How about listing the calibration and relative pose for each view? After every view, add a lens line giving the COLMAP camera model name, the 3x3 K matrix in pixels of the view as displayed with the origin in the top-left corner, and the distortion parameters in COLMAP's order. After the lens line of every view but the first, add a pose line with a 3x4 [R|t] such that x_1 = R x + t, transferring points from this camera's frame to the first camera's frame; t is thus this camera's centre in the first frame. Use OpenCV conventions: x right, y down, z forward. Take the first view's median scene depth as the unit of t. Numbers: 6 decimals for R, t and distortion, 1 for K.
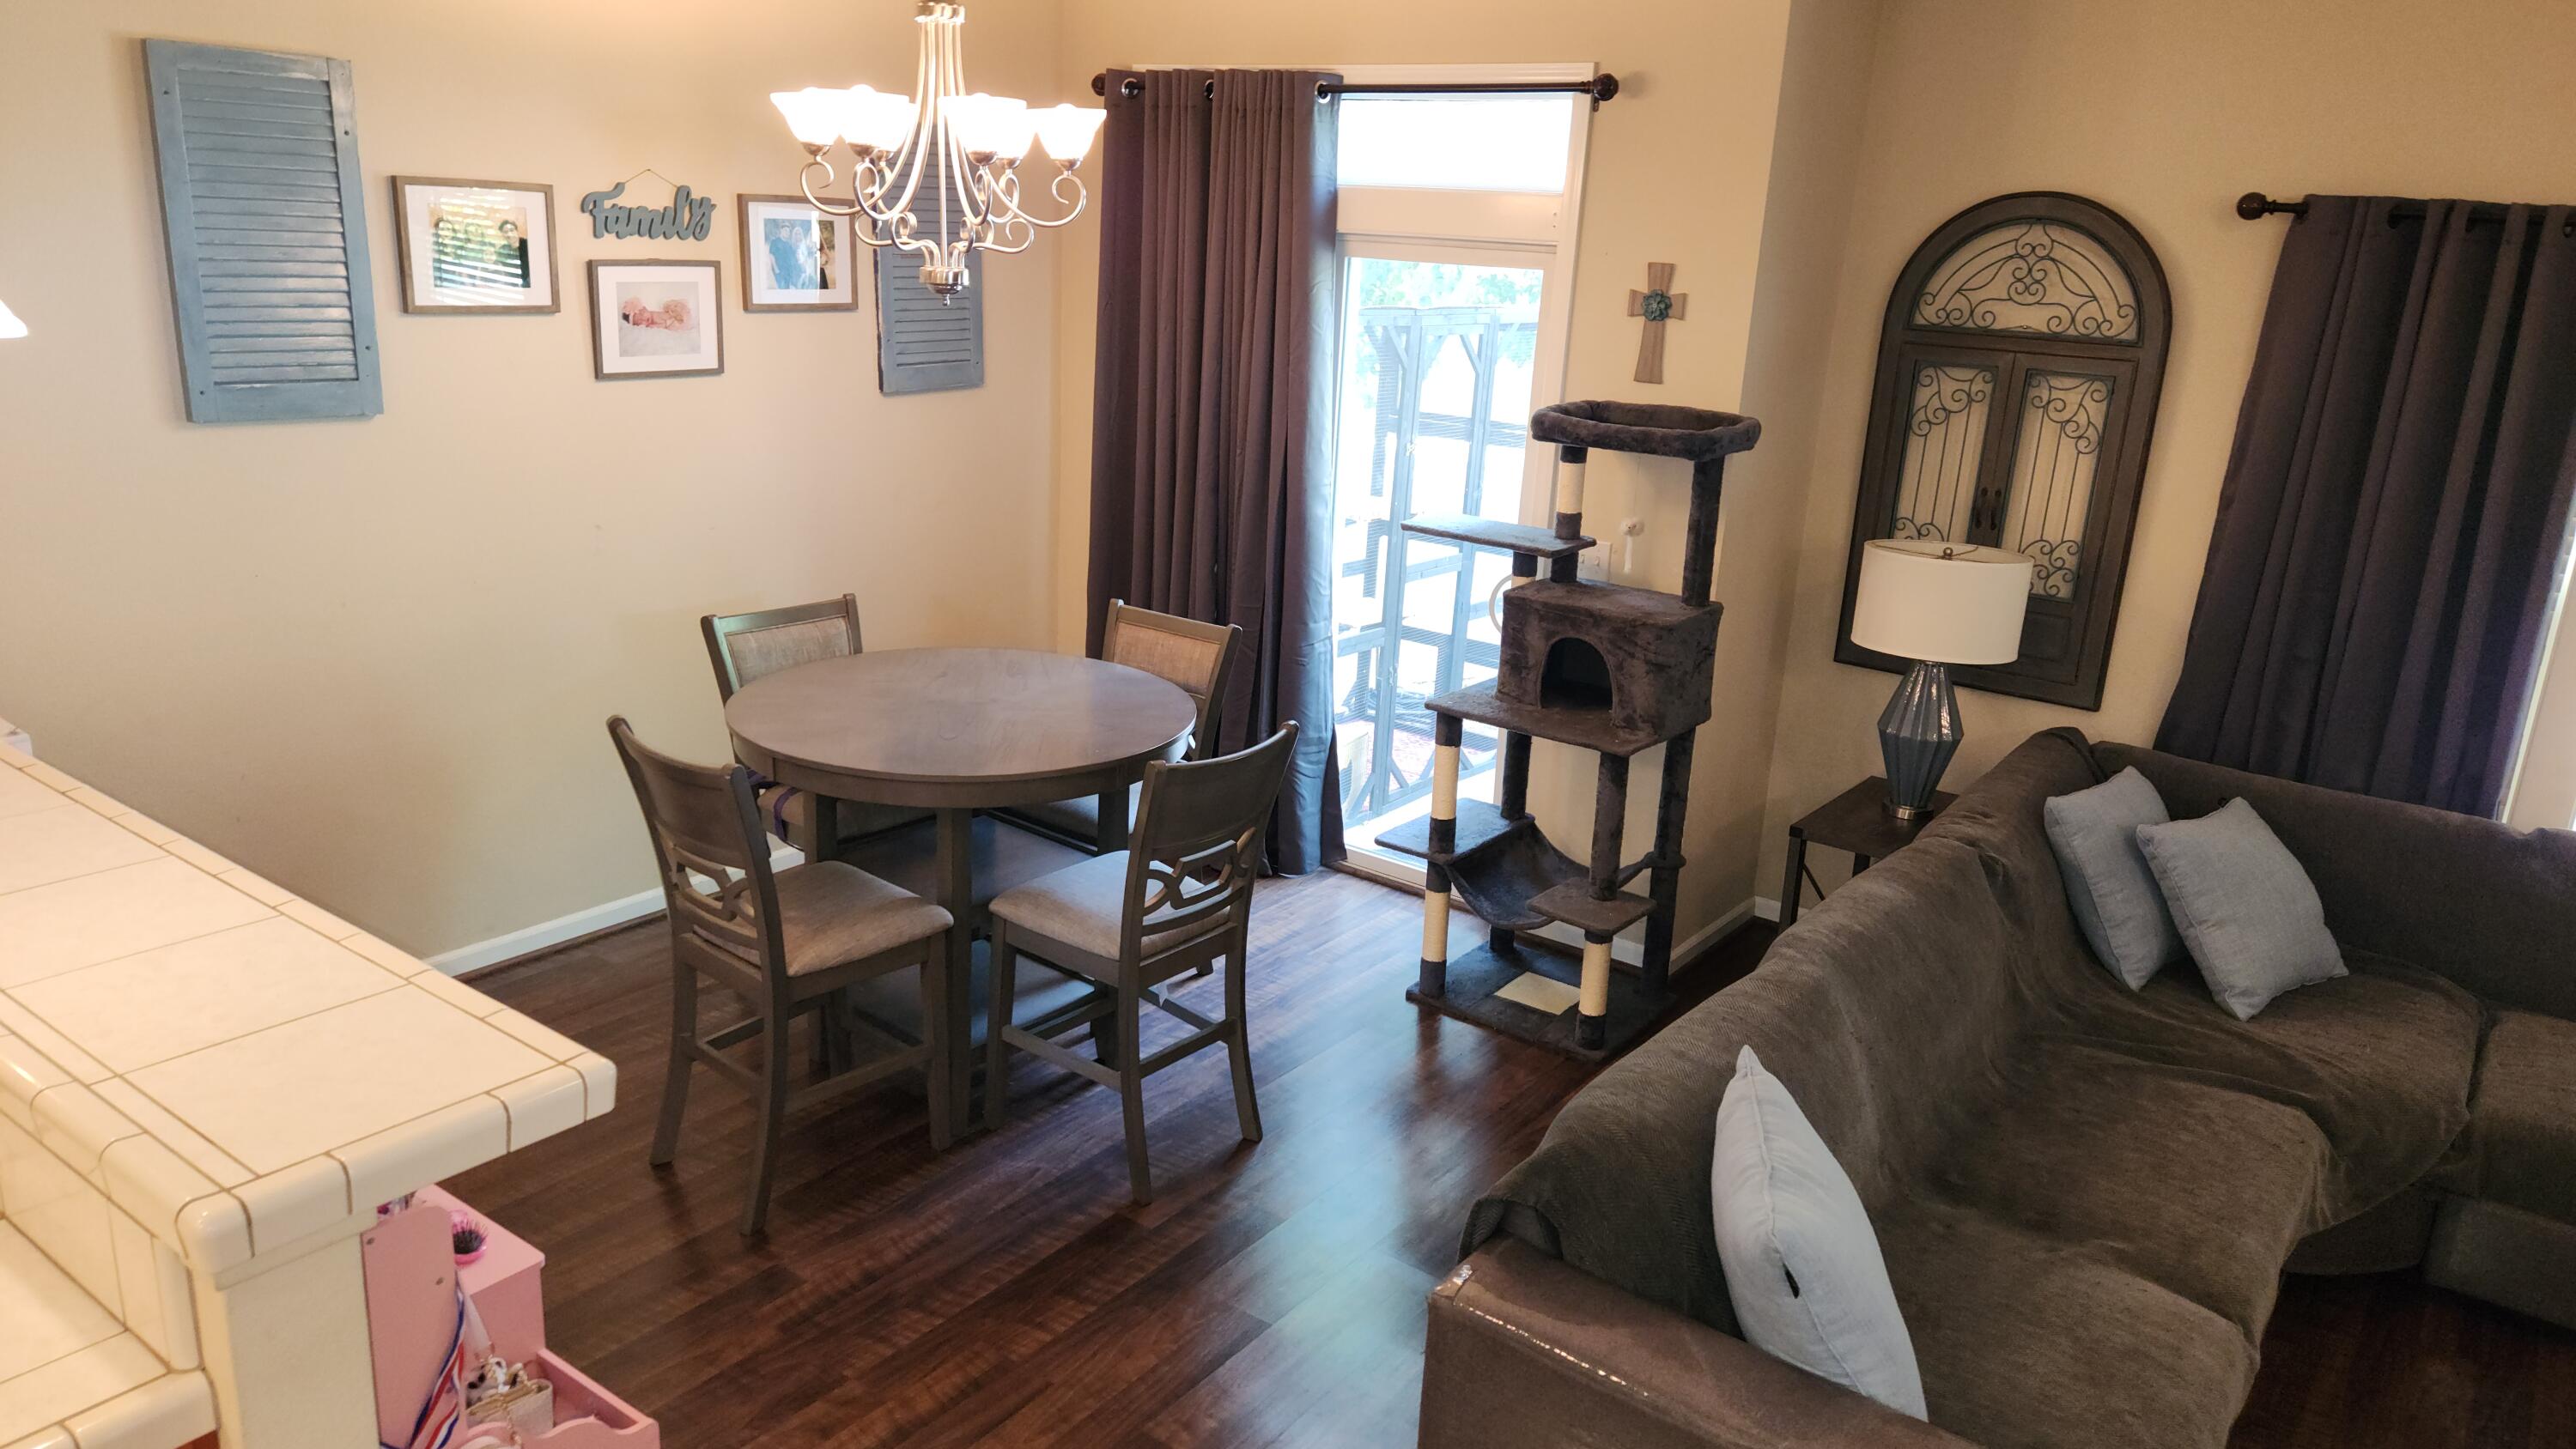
lens RADIAL K [[1707.9, 0, 1288.0], [0, 1707.9, 724.5], [0, 0, 1]] dist [0.090986, -0.102711]
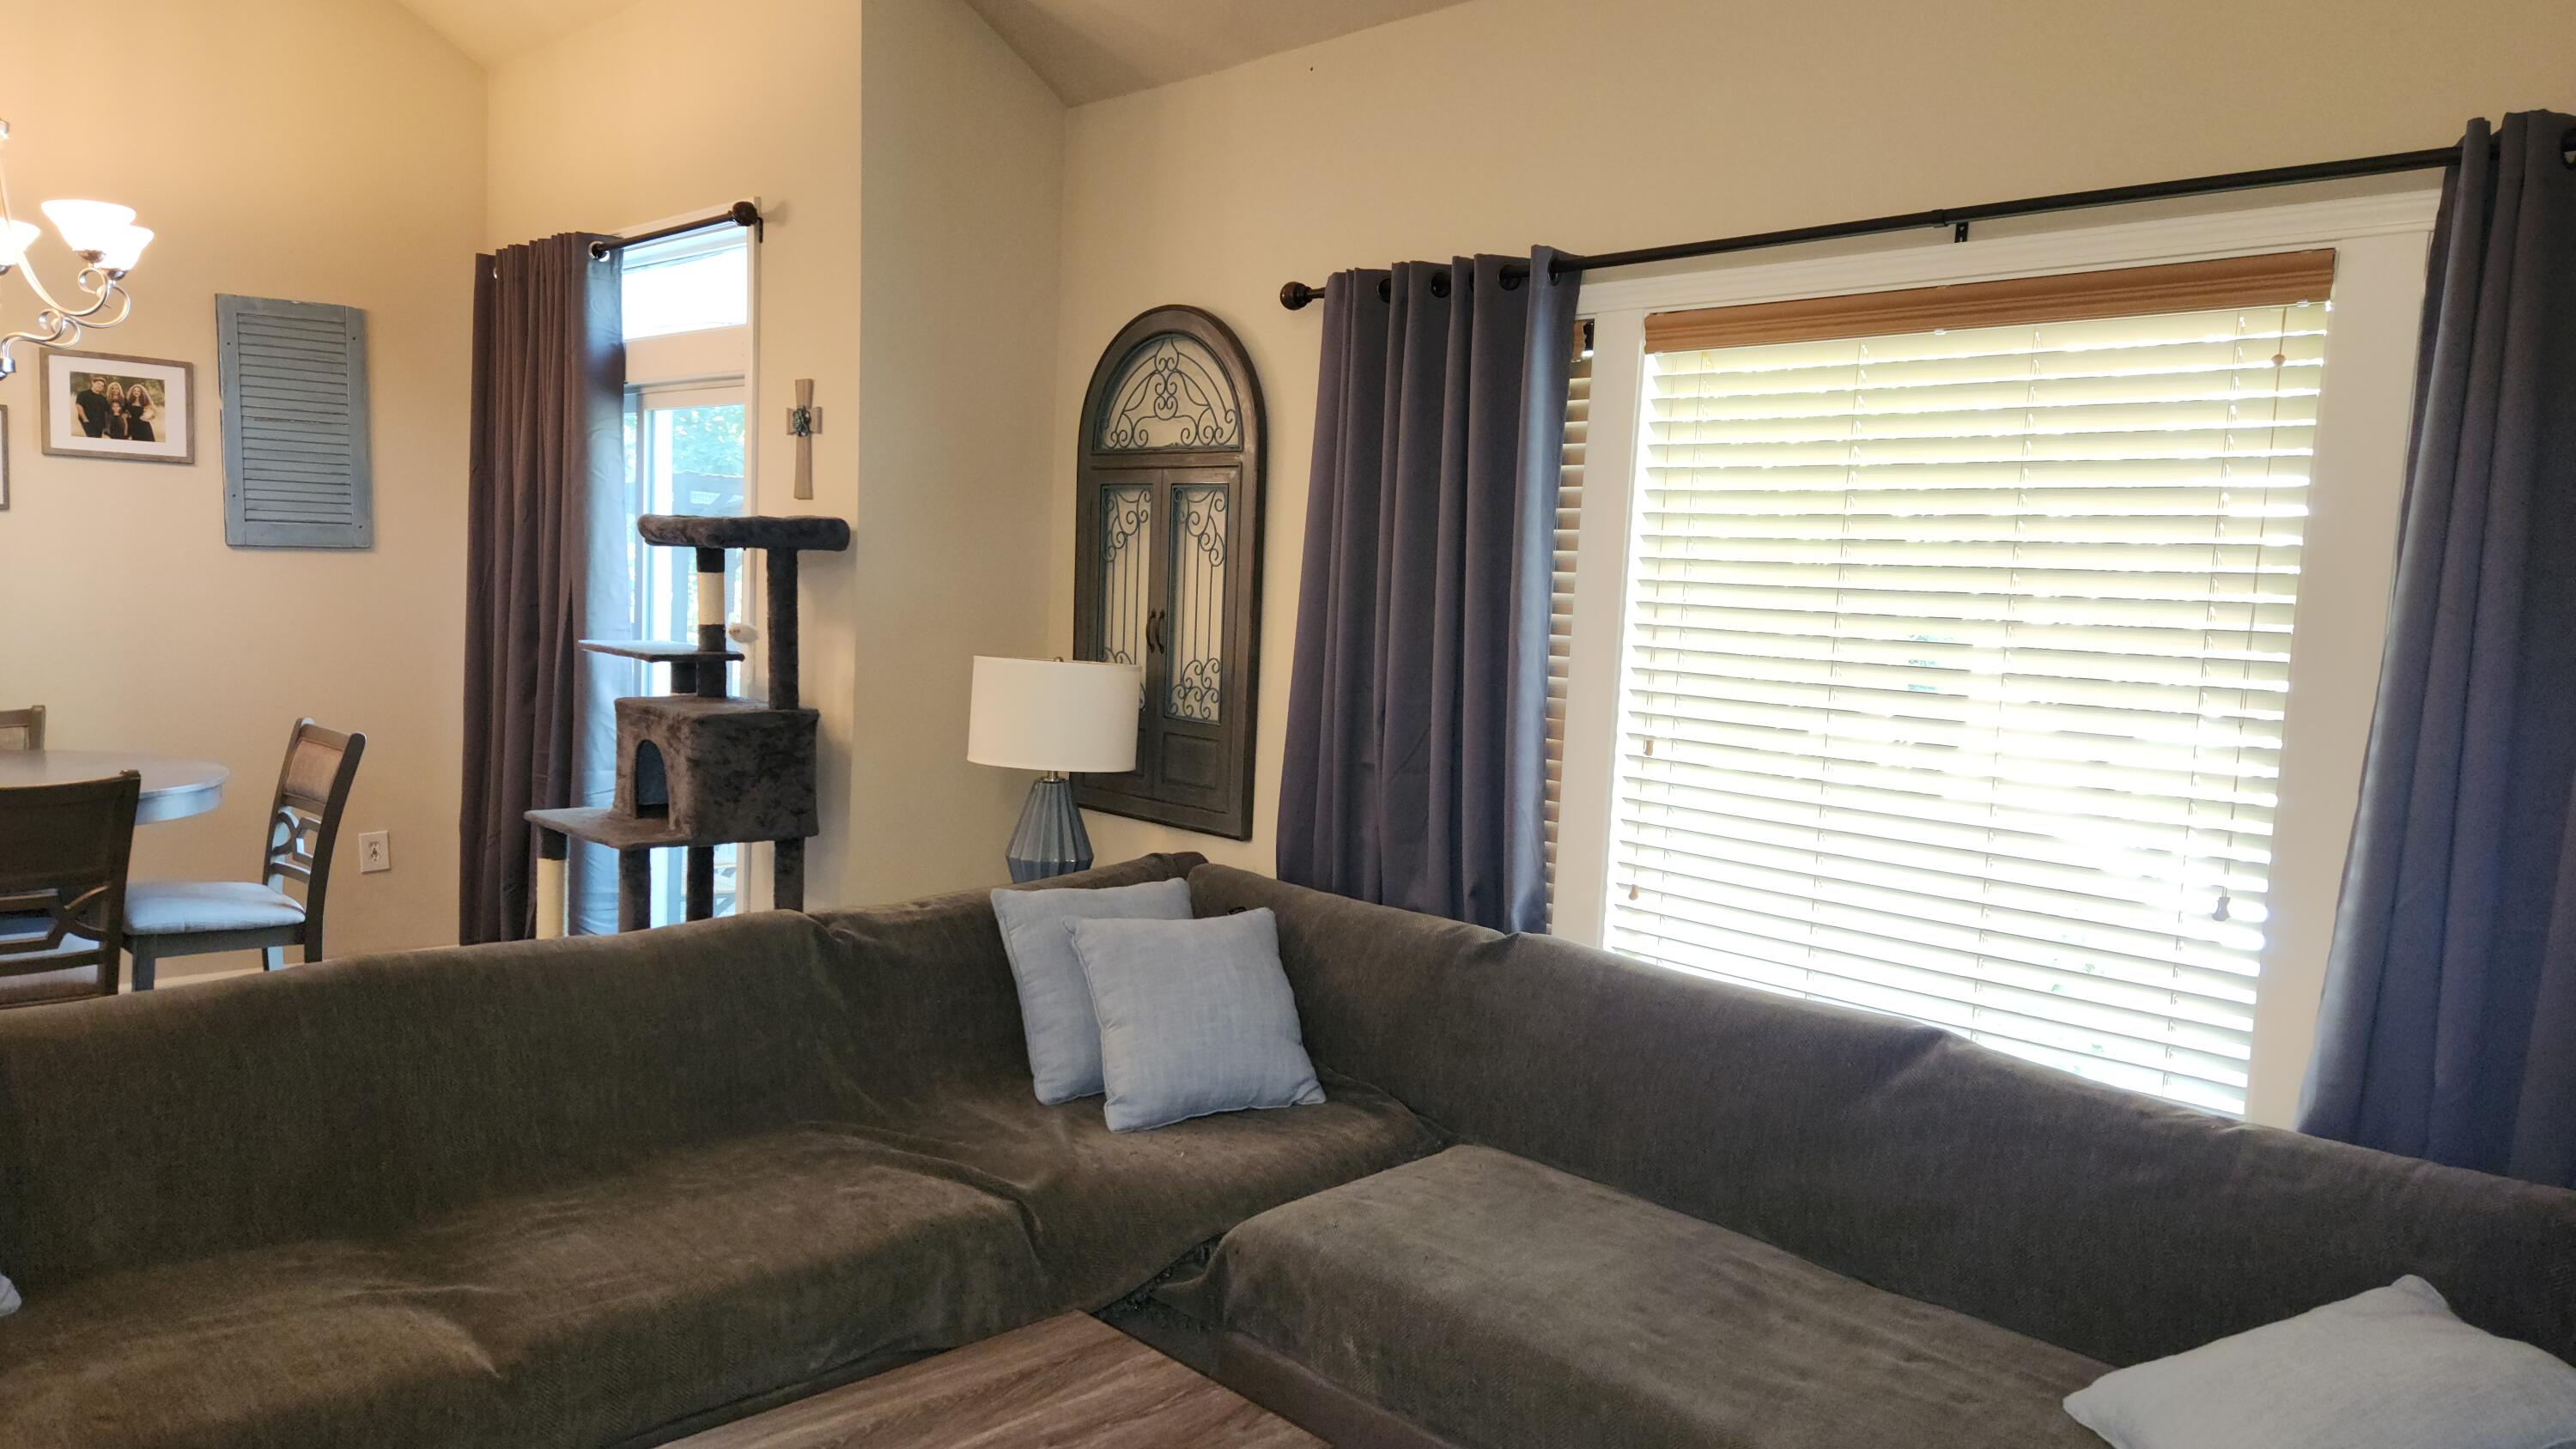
lens RADIAL K [[1704.7, 0, 1285.6], [0, 1704.7, 741.6], [0, 0, 1]] dist [0.079708, -0.073851]
pose [[0.989055, 0.009706, -0.147228, 0.642690], [-0.039333, 0.979071, -0.199682, 0.124631], [0.142209, 0.203288, 0.968737, 0.120745]]
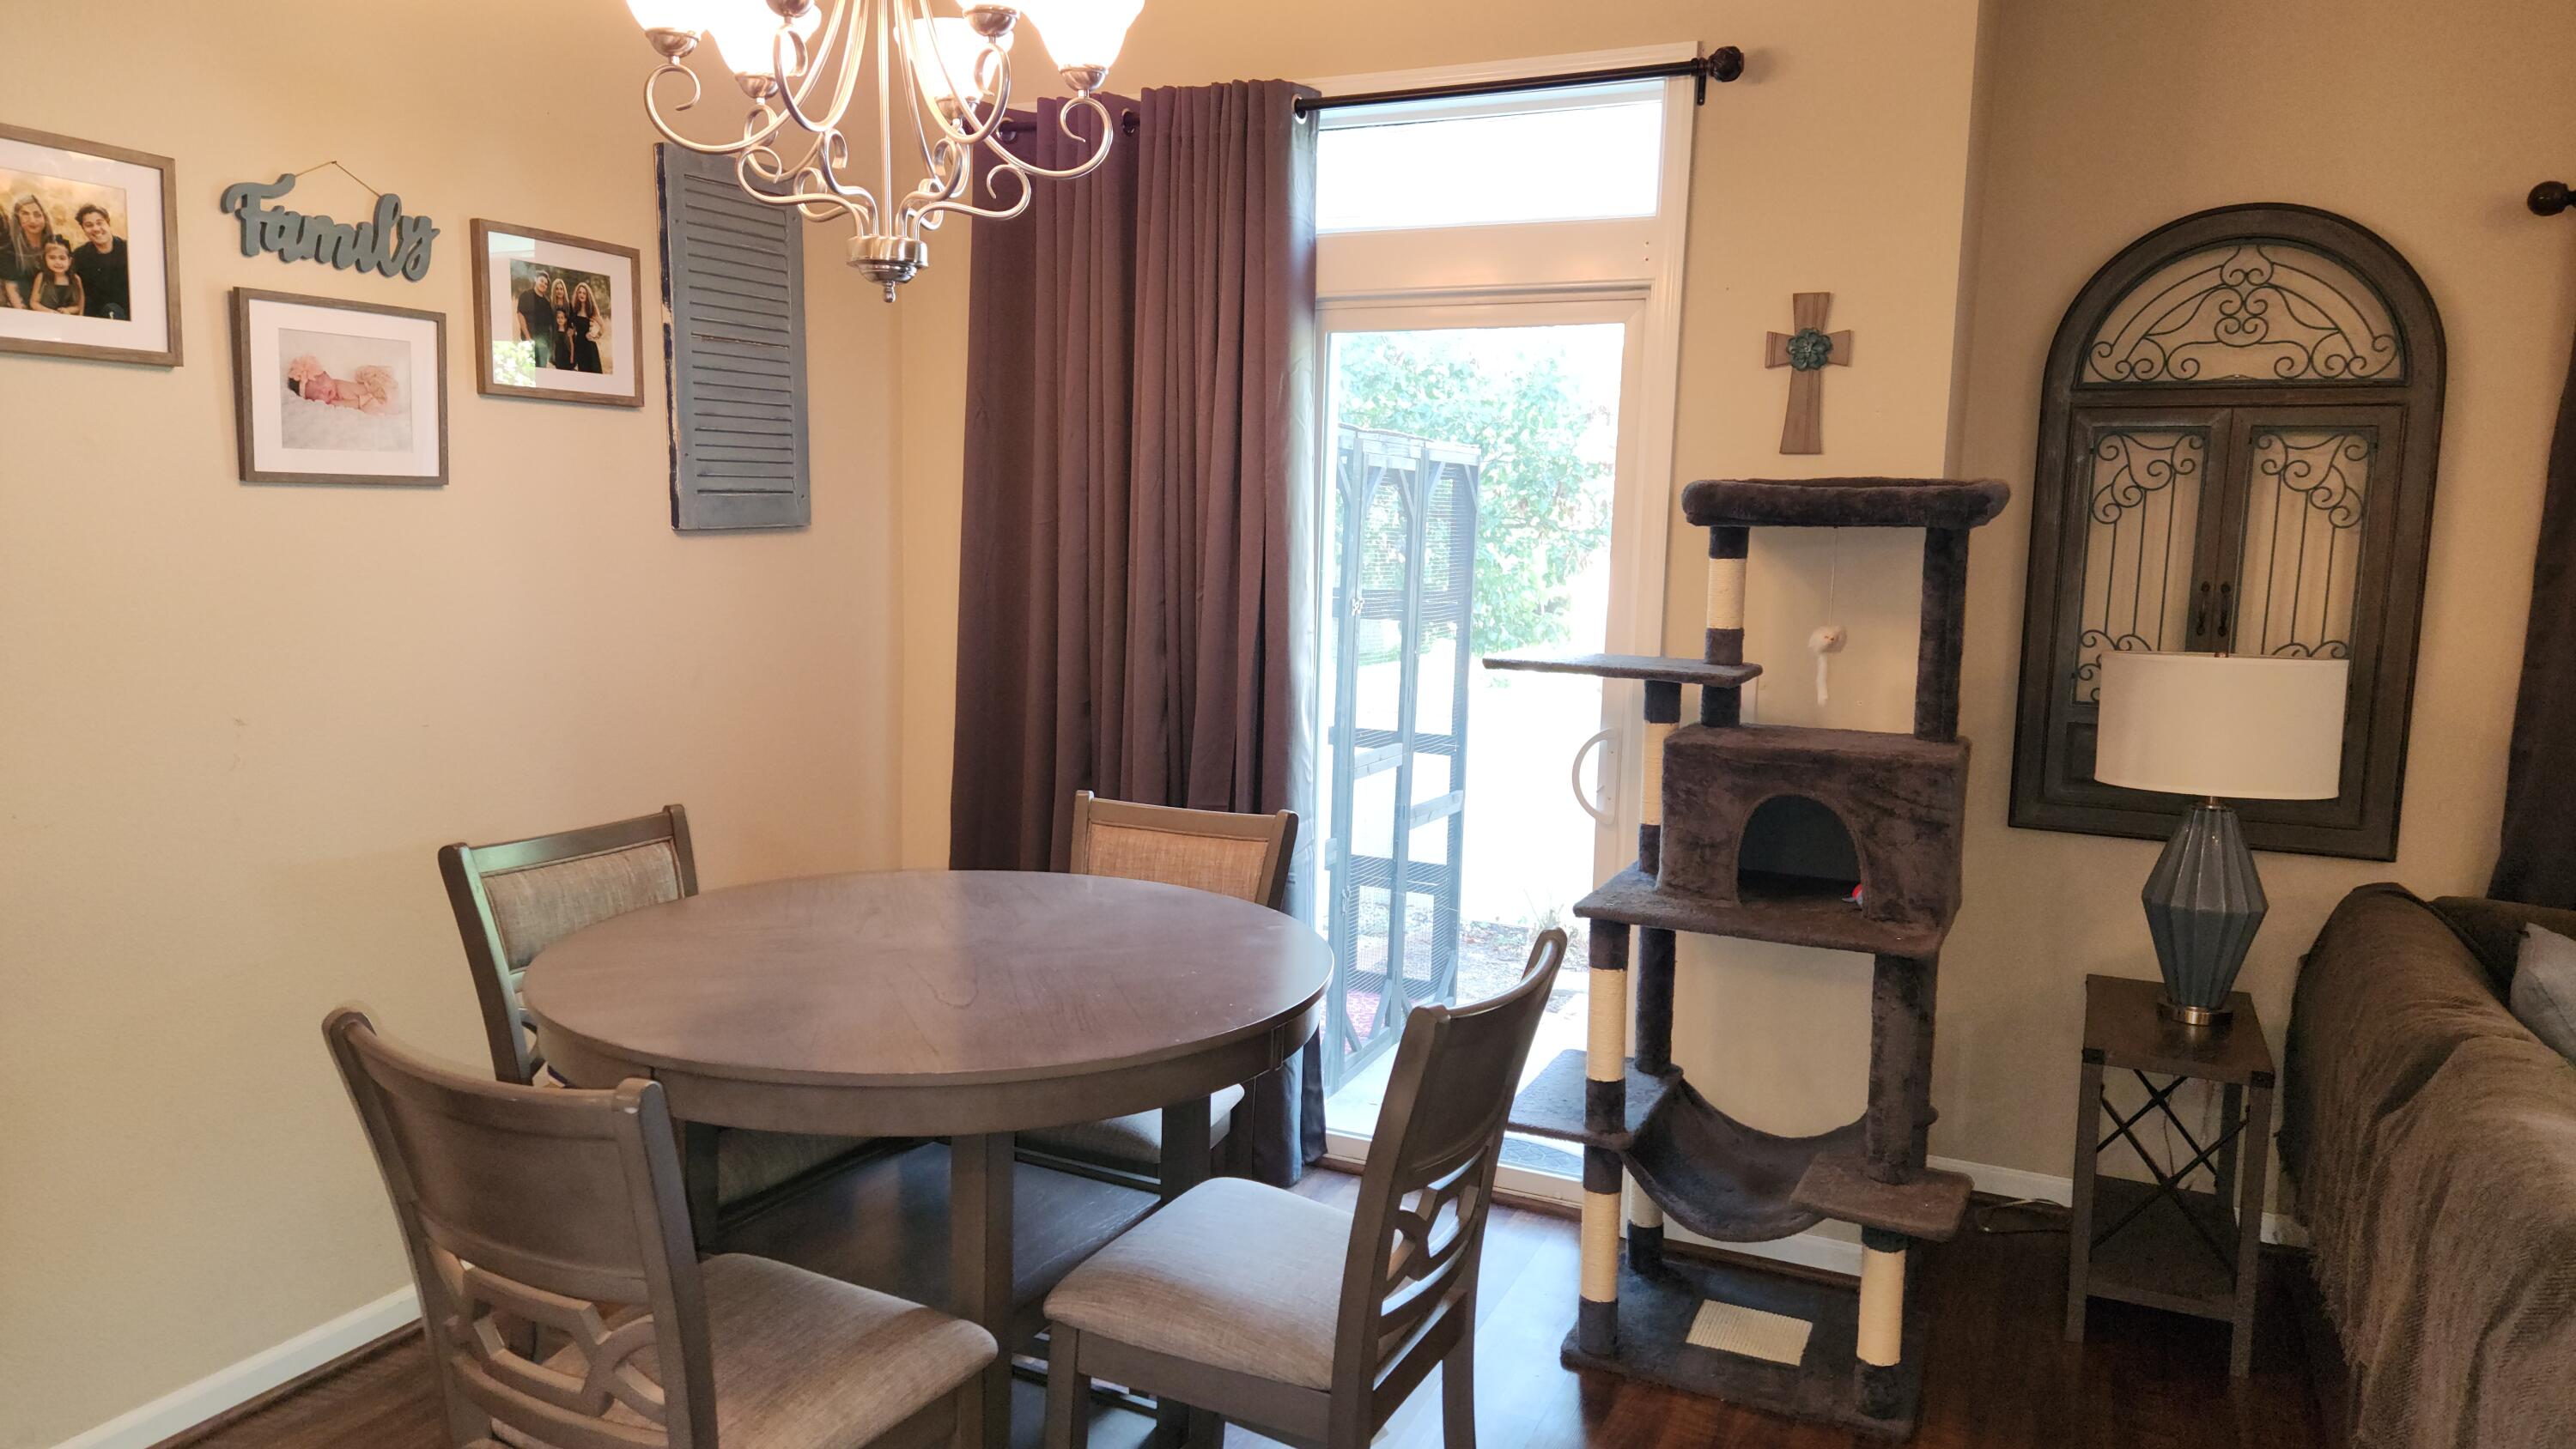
lens RADIAL K [[1712.5, 0, 1250.5], [0, 1712.5, 734.5], [0, 0, 1]] dist [0.080273, -0.077468]
pose [[0.979587, -0.052200, 0.194123, -0.175678], [0.081462, 0.985931, -0.145957, 0.008750], [-0.183773, 0.158791, 0.970058, 0.352795]]
